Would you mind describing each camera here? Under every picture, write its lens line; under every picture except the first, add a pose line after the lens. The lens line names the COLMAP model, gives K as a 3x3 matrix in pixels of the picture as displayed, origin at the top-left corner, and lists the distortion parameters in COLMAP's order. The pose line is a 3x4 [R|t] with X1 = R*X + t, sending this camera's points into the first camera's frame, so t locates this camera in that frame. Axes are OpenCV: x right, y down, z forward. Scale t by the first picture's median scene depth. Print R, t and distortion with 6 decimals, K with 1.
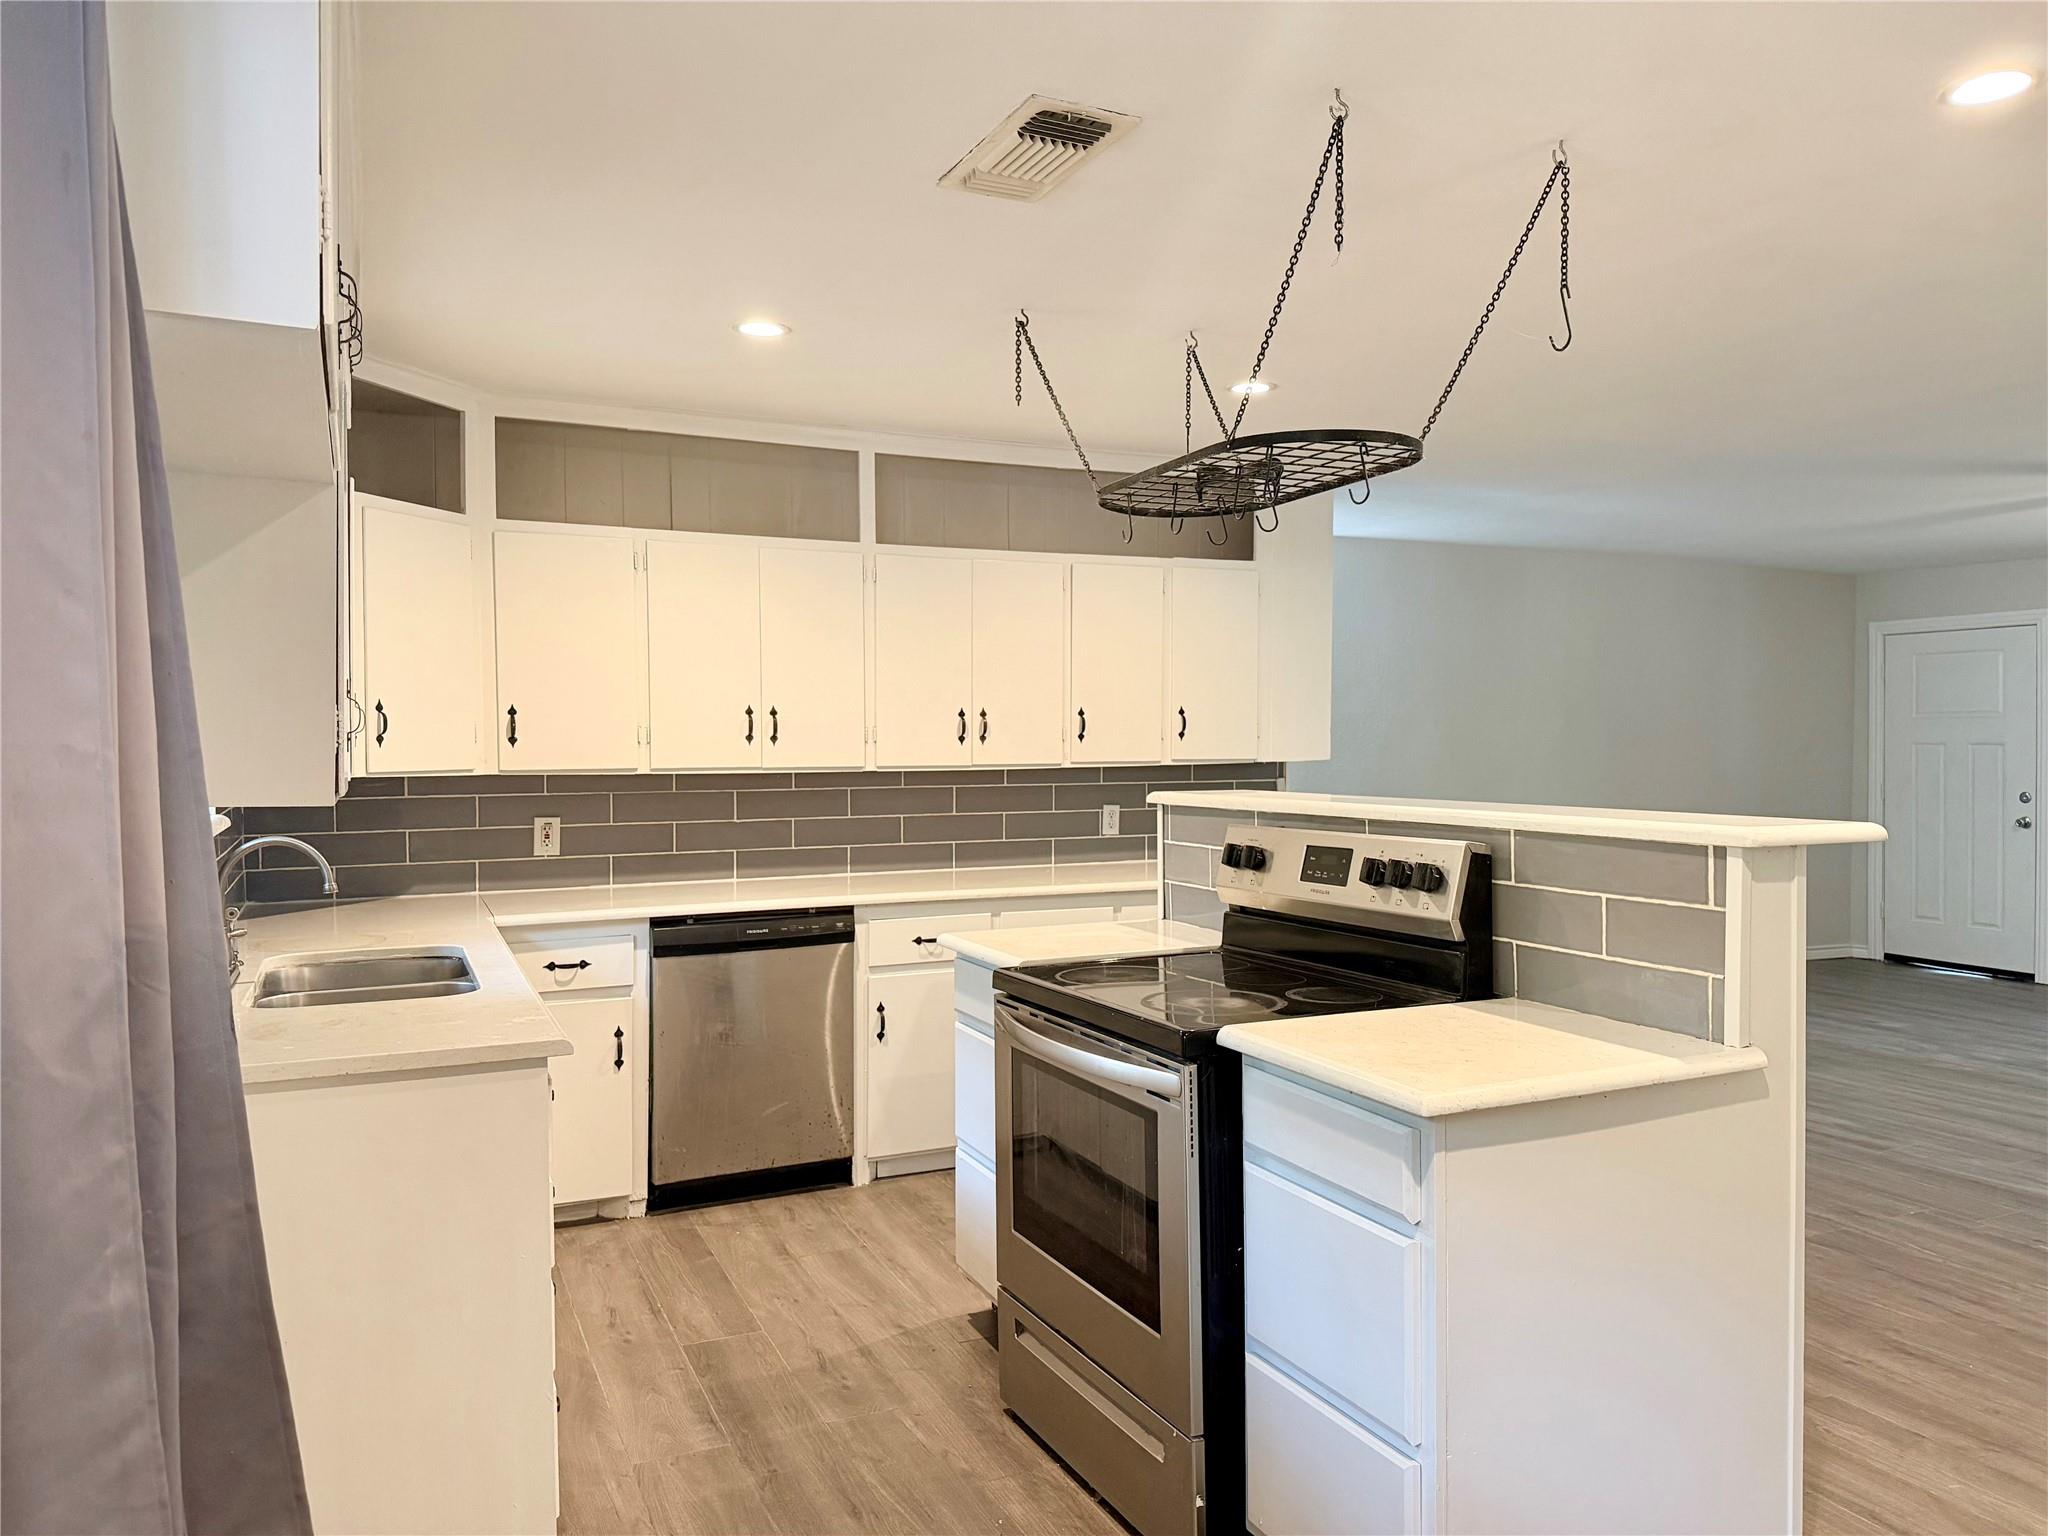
lens RADIAL K [[1436.3, 0, 1028.4], [0, 1436.3, 778.2], [0, 0, 1]] dist [0.064804, -0.079821]
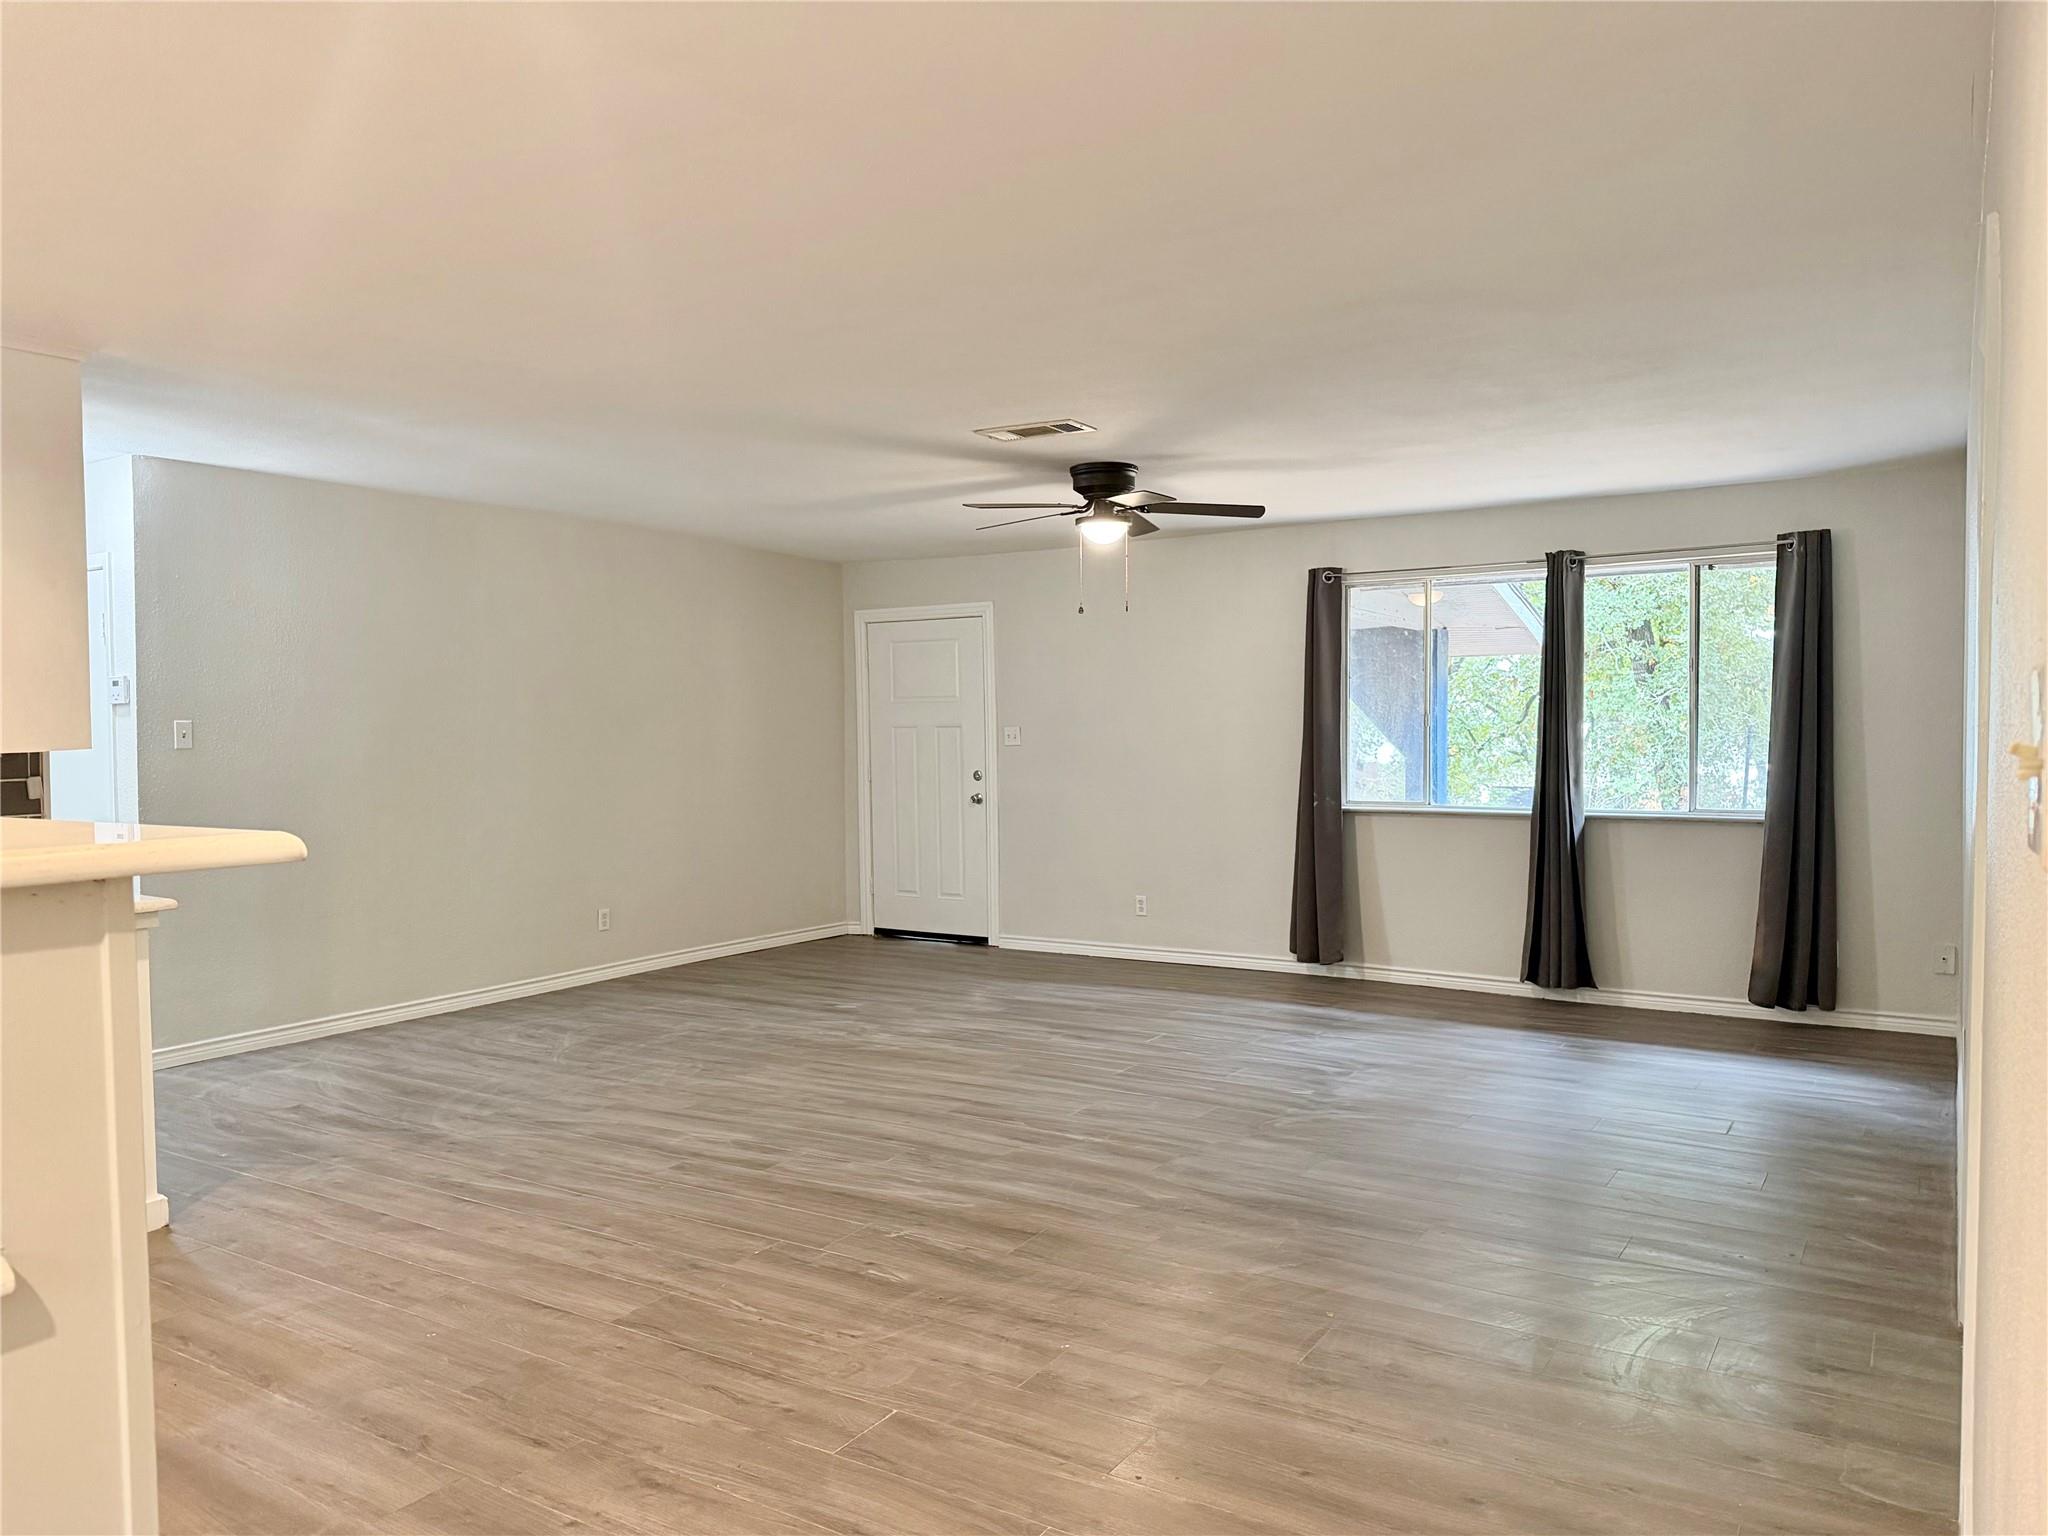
lens RADIAL K [[1436.3, 0, 1026.1], [0, 1436.3, 756.2], [0, 0, 1]] dist [0.064804, -0.079821]
pose [[0.838048, -0.019569, 0.545246, 0.237011], [0.024429, 0.999700, -0.001667, 0.003112], [-0.545050, 0.014717, 0.838275, 0.147800]]
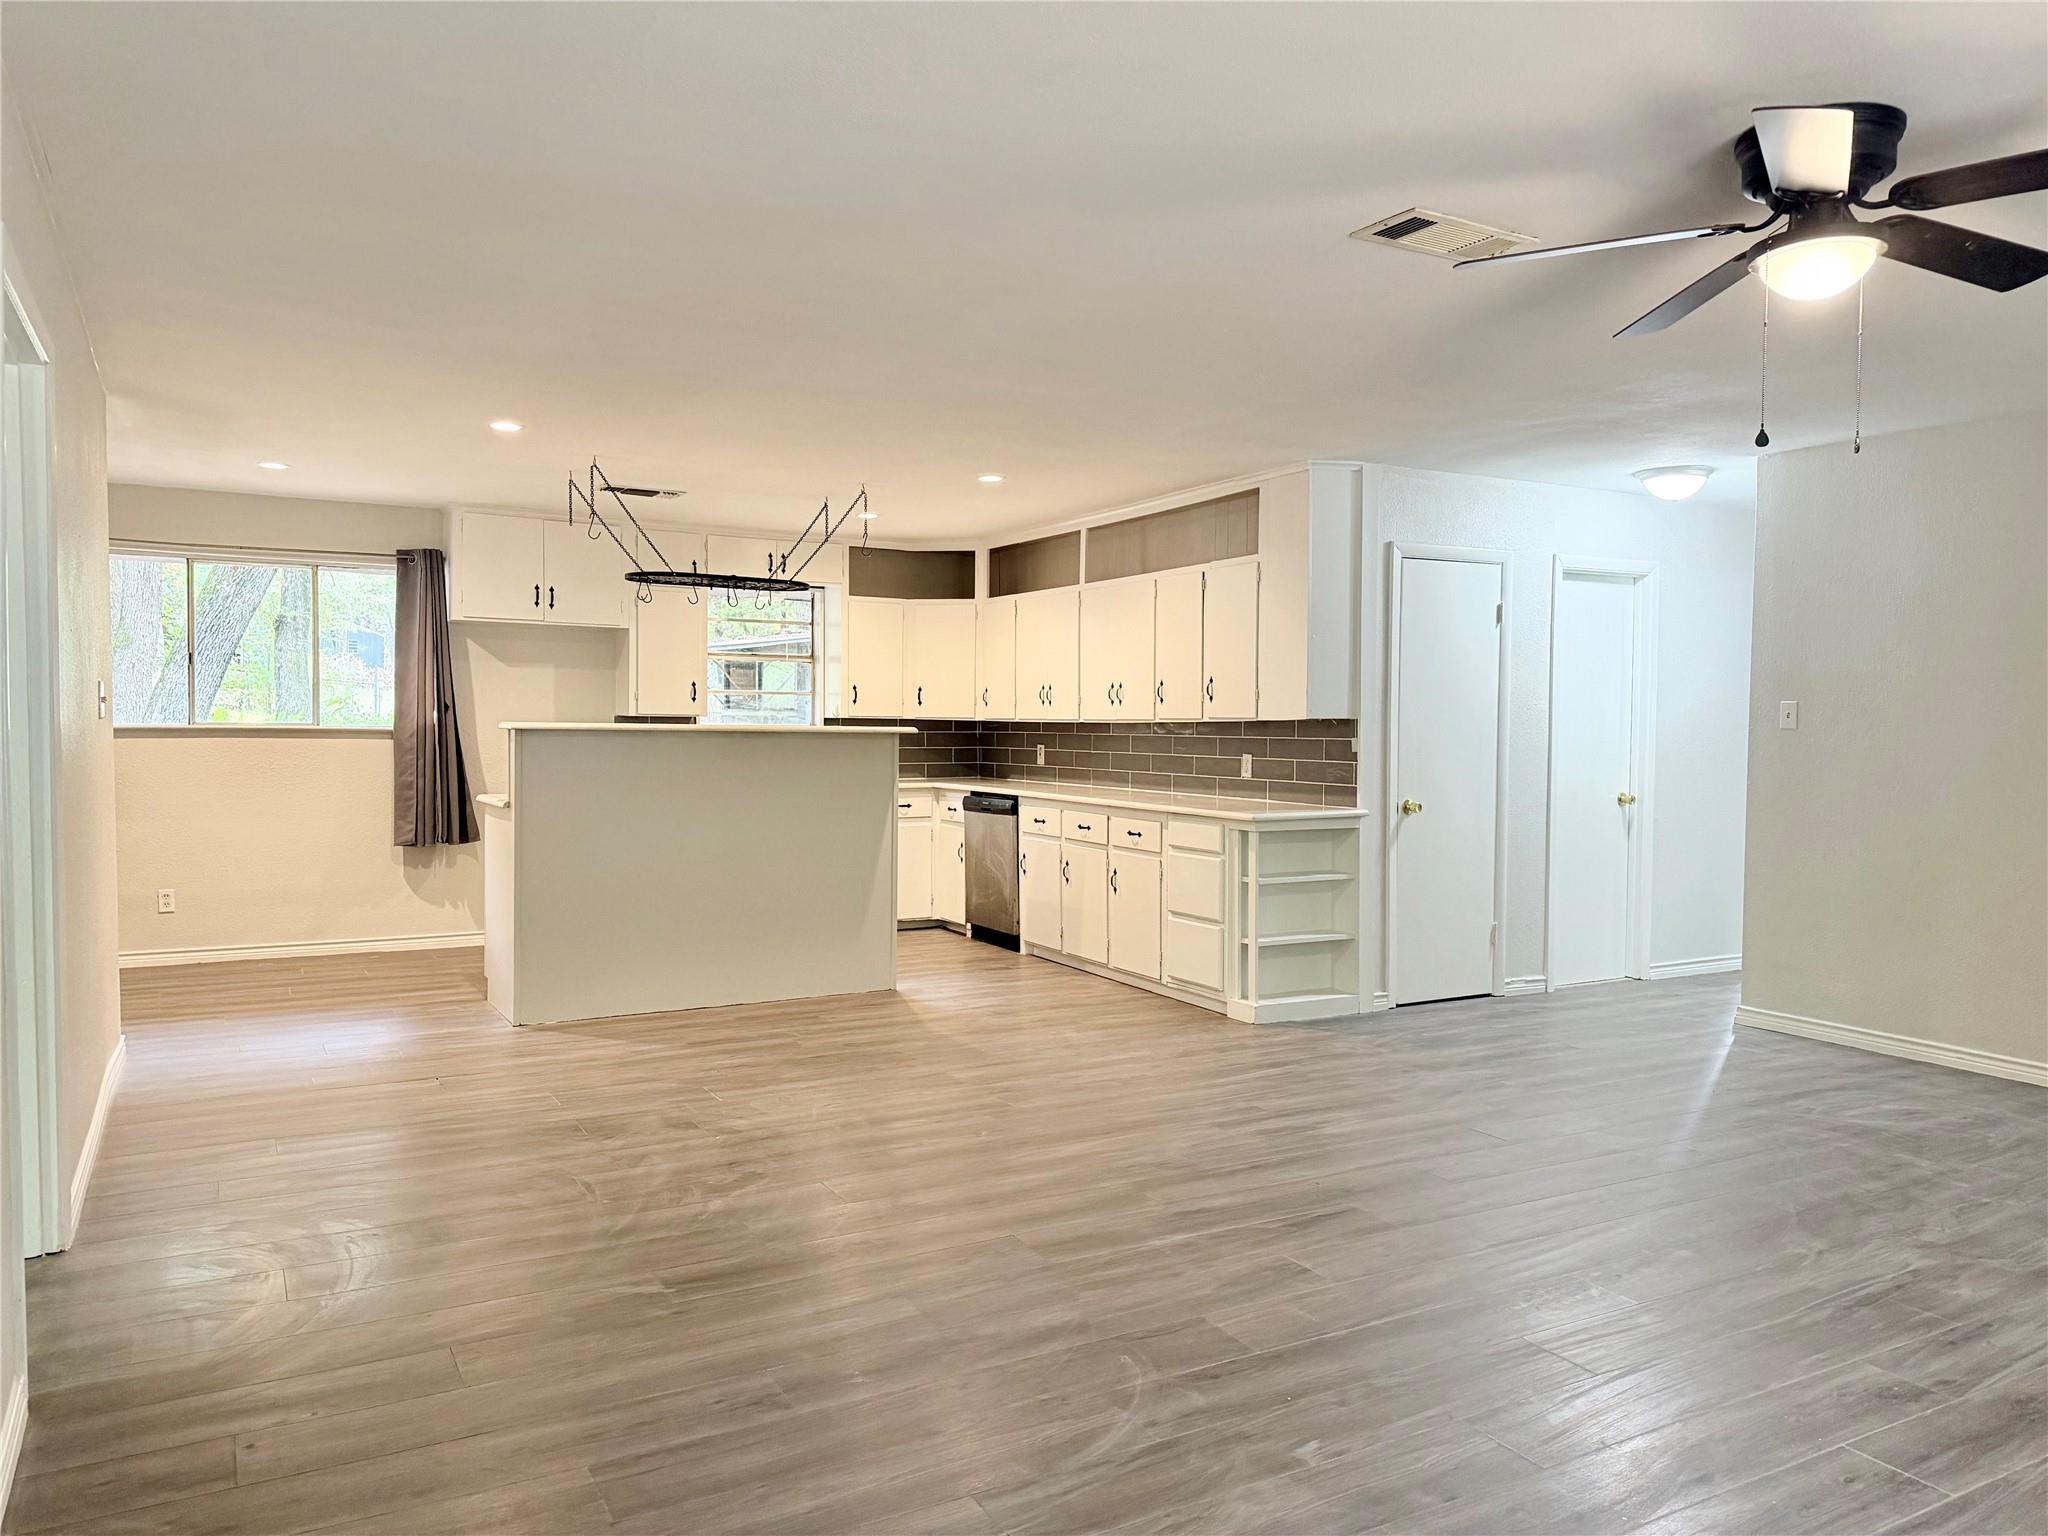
lens RADIAL K [[1436.3, 0, 1034.3], [0, 1436.3, 758.7], [0, 0, 1]] dist [0.064804, -0.079821]
pose [[0.085884, 0.030761, -0.995830, 1.515445], [-0.037779, 0.998905, 0.027597, -0.006108], [0.995589, 0.035251, 0.086952, 0.794392]]
